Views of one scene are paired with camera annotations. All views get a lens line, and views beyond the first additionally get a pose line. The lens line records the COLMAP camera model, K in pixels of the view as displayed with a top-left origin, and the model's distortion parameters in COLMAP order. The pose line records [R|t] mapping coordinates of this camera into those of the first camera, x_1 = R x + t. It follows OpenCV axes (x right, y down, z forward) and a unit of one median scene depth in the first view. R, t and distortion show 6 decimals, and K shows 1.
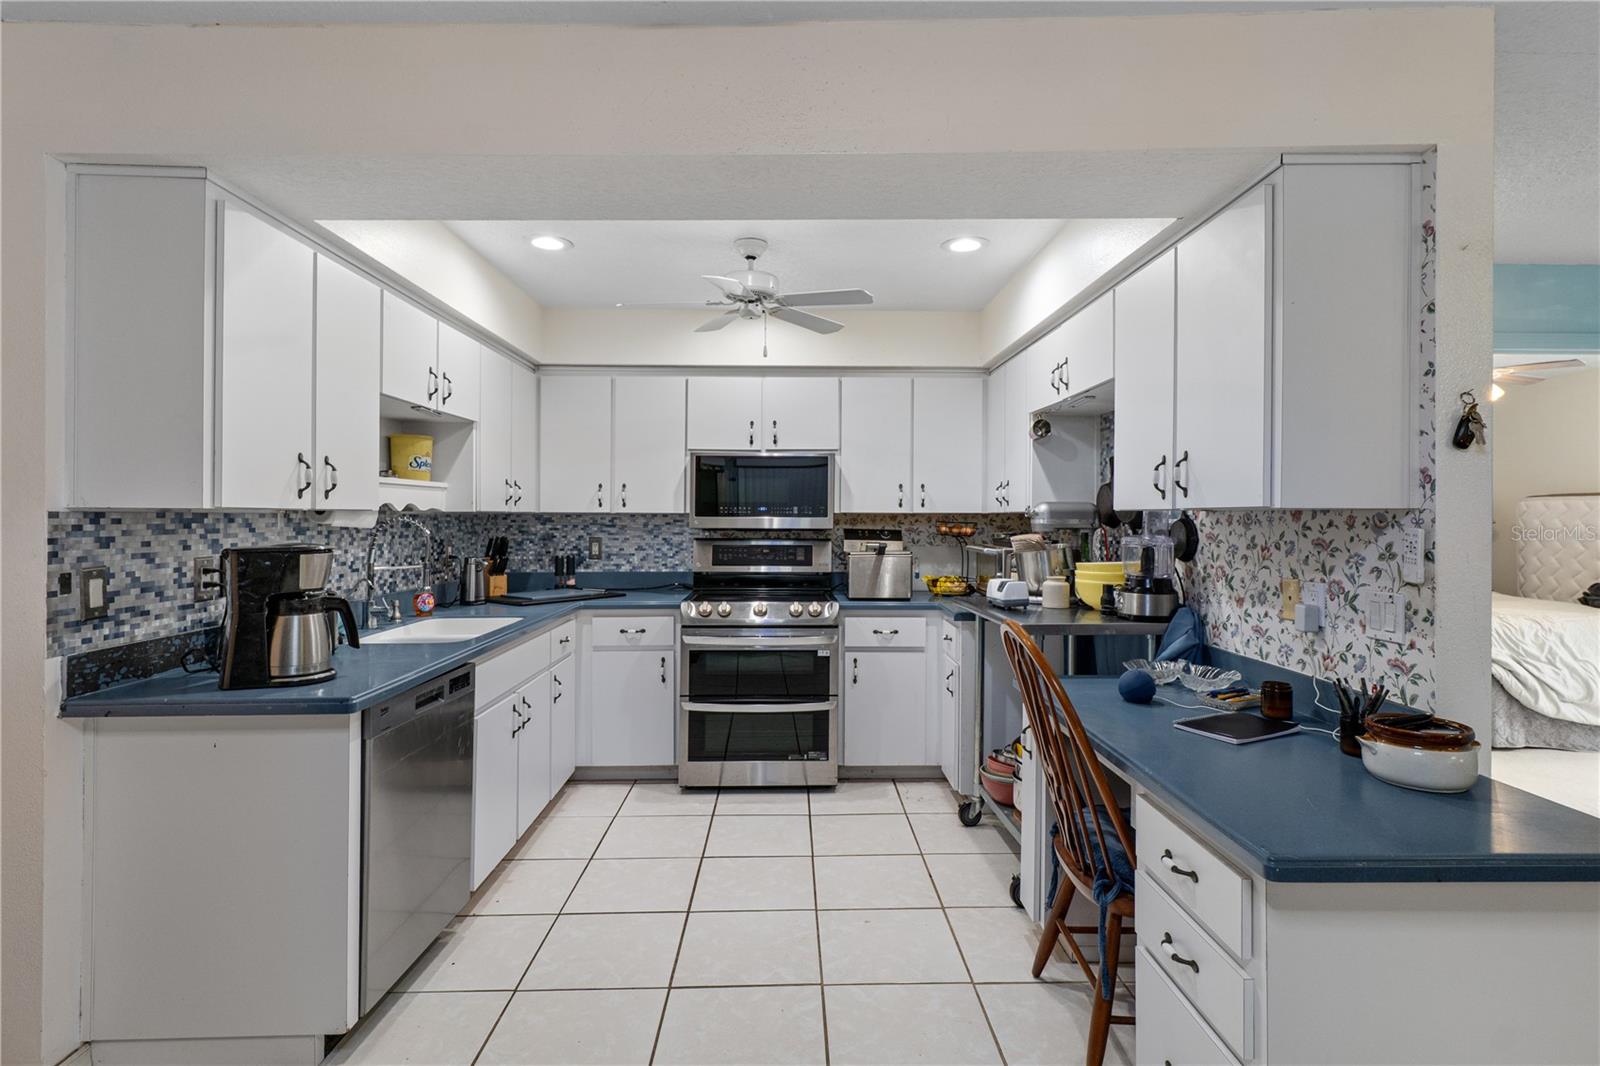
lens RADIAL K [[760.0, 0, 801.8], [0, 760.0, 520.0], [0, 0, 1]] dist [0.001958, -0.000545]
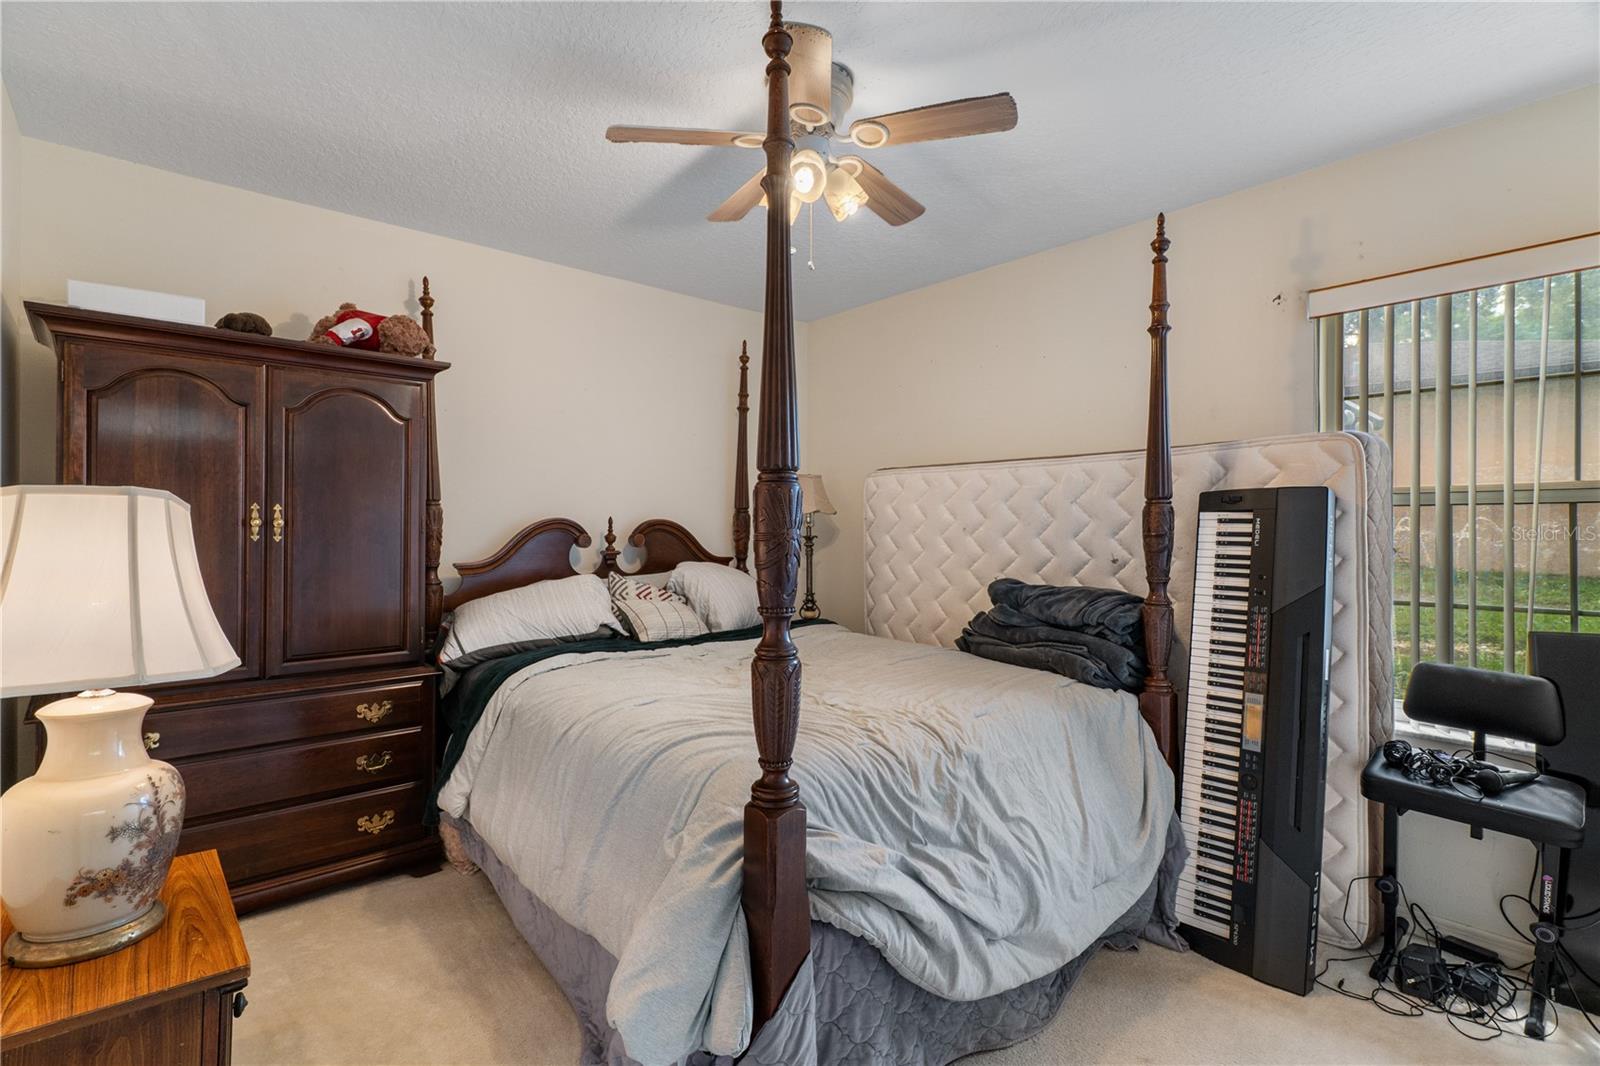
lens RADIAL K [[760.0, 0, 795.7], [0, 760.0, 529.0], [0, 0, 1]] dist [0.001958, -0.000545]
pose [[0.760033, 0.002339, 0.649881, 0.662084], [-0.000127, 0.999994, -0.003451, 0.027845], [-0.649885, 0.002540, 0.760028, 0.758584]]
